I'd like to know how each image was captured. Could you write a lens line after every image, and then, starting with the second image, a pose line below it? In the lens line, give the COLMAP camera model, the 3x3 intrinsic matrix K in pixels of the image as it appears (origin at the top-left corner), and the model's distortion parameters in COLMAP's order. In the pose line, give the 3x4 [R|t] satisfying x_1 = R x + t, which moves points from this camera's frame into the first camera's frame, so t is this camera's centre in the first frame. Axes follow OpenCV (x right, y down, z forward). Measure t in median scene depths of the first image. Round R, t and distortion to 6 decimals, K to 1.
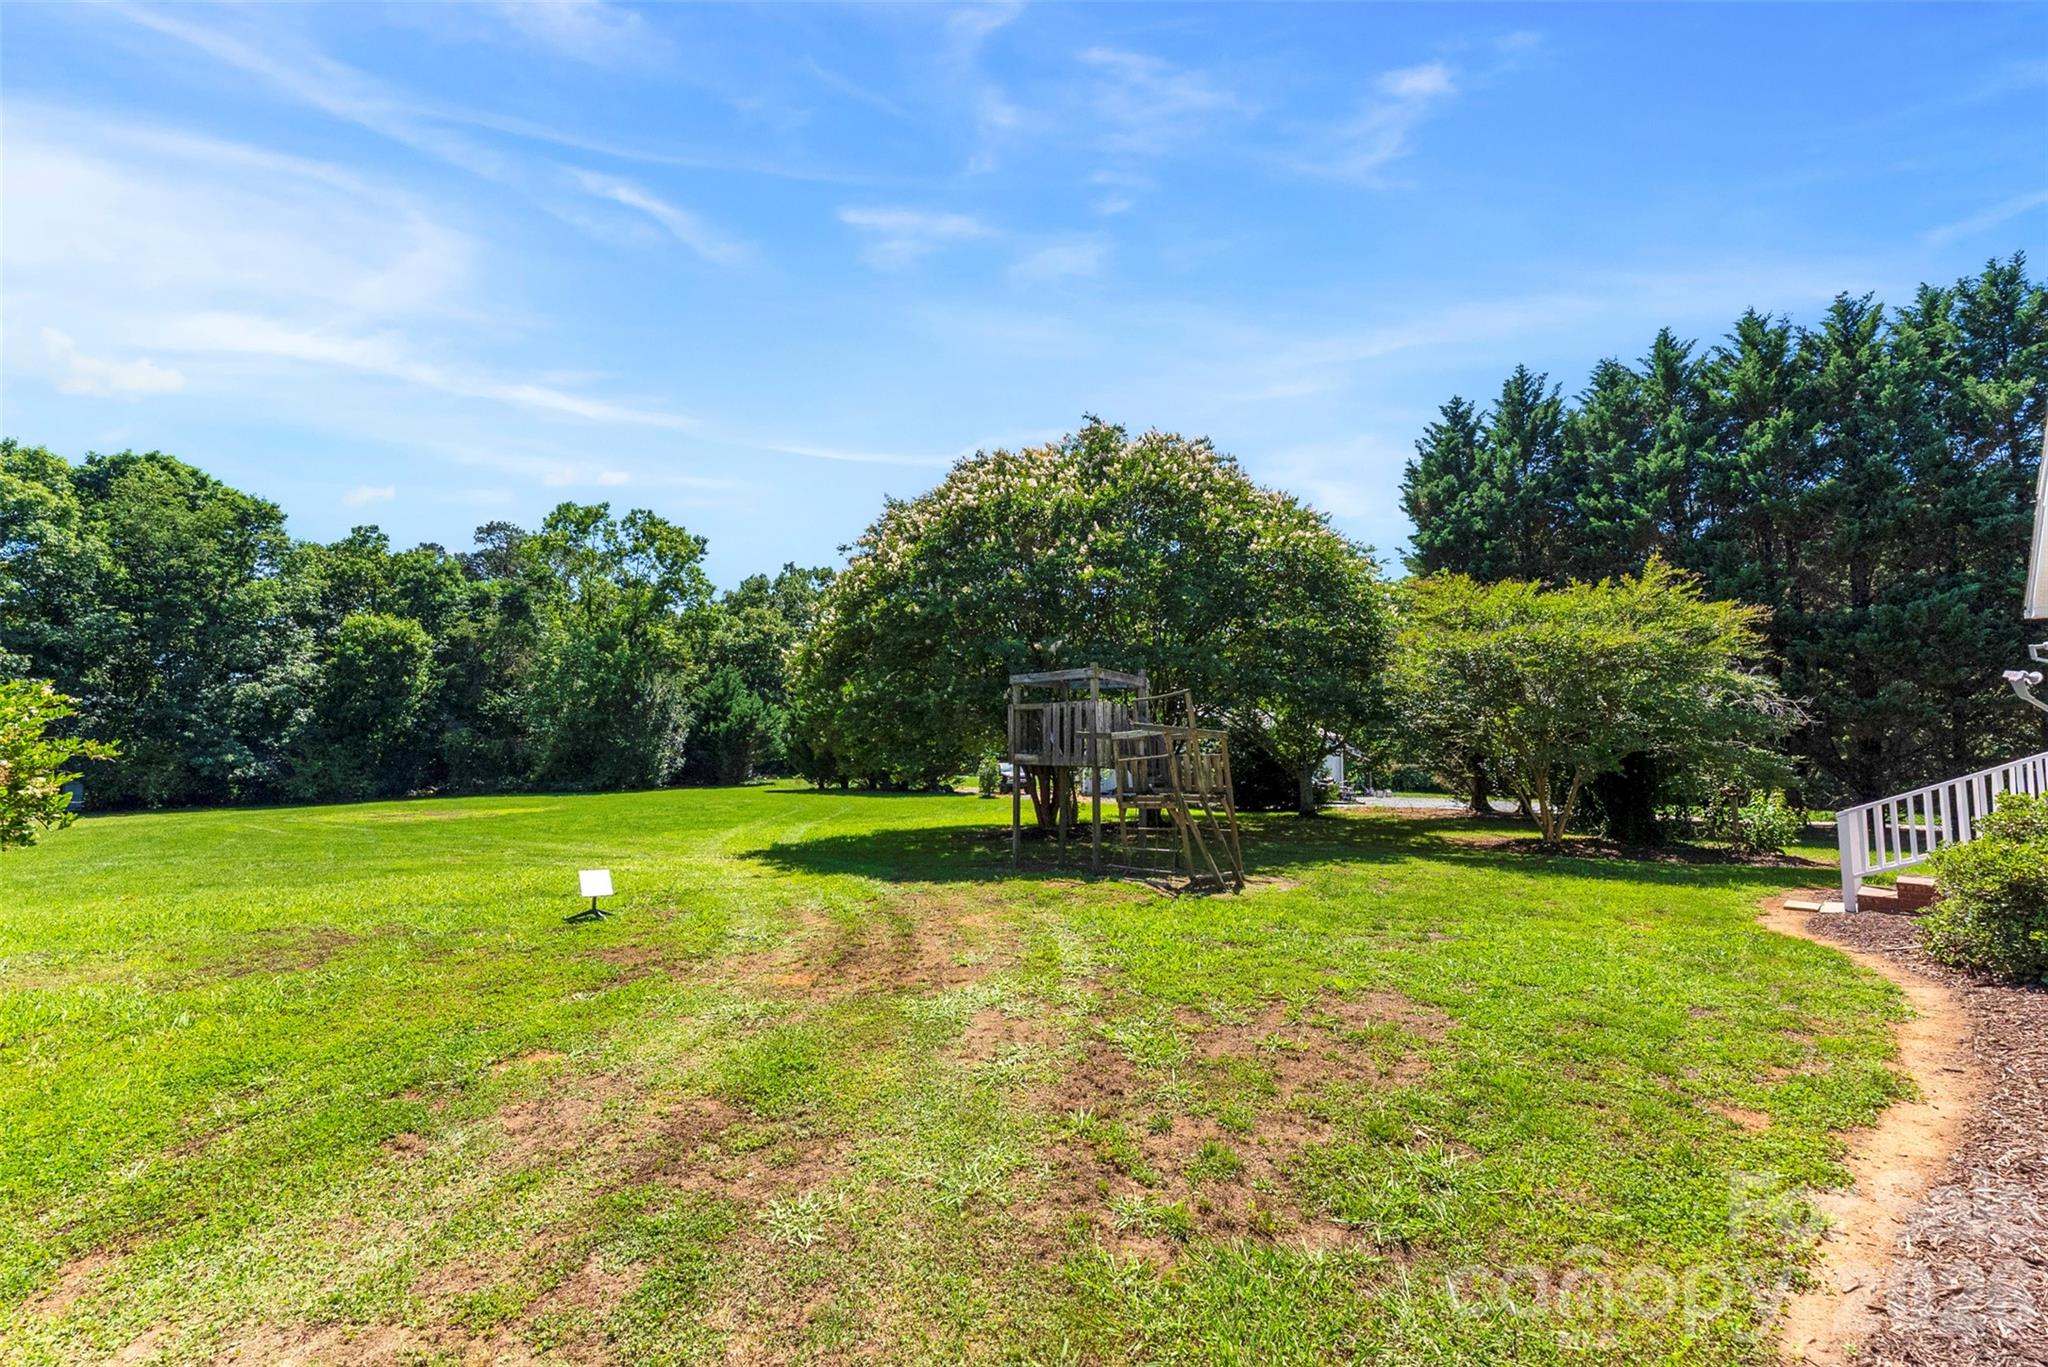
lens RADIAL K [[864.3, 0, 1012.1], [0, 864.3, 684.0], [0, 0, 1]] dist [-0.002869, -0.000480]
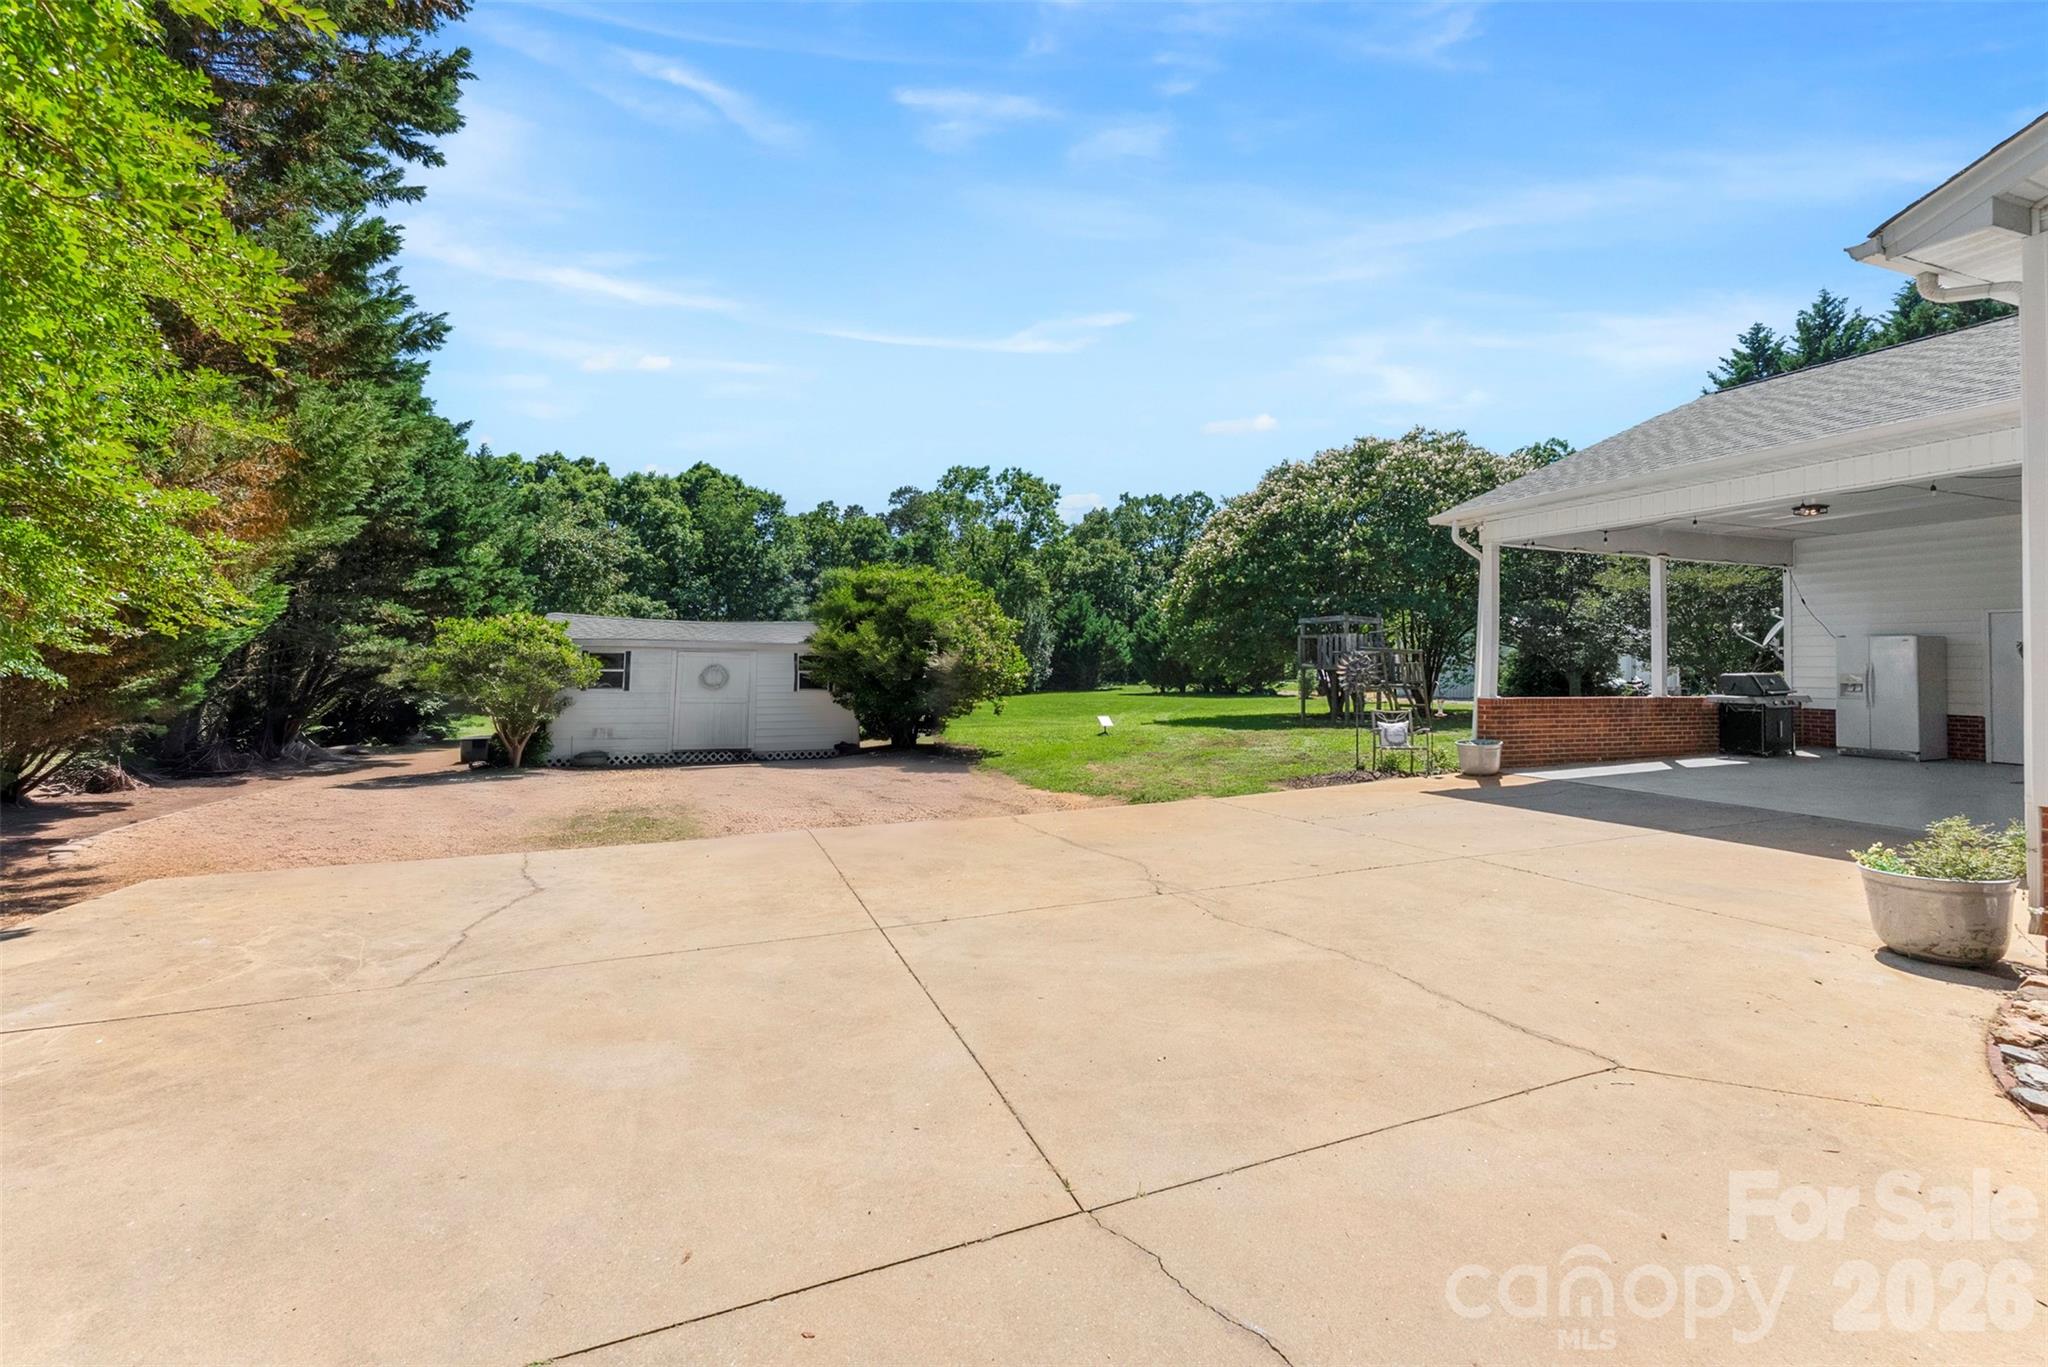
lens RADIAL K [[864.3, 0, 1012.1], [0, 864.3, 684.0], [0, 0, 1]] dist [-0.002869, -0.000480]
pose [[0.931667, -0.004416, -0.363287, 0.021406], [0.042507, 0.994384, 0.096922, -0.016704], [0.360819, -0.105741, 0.926622, -0.194461]]
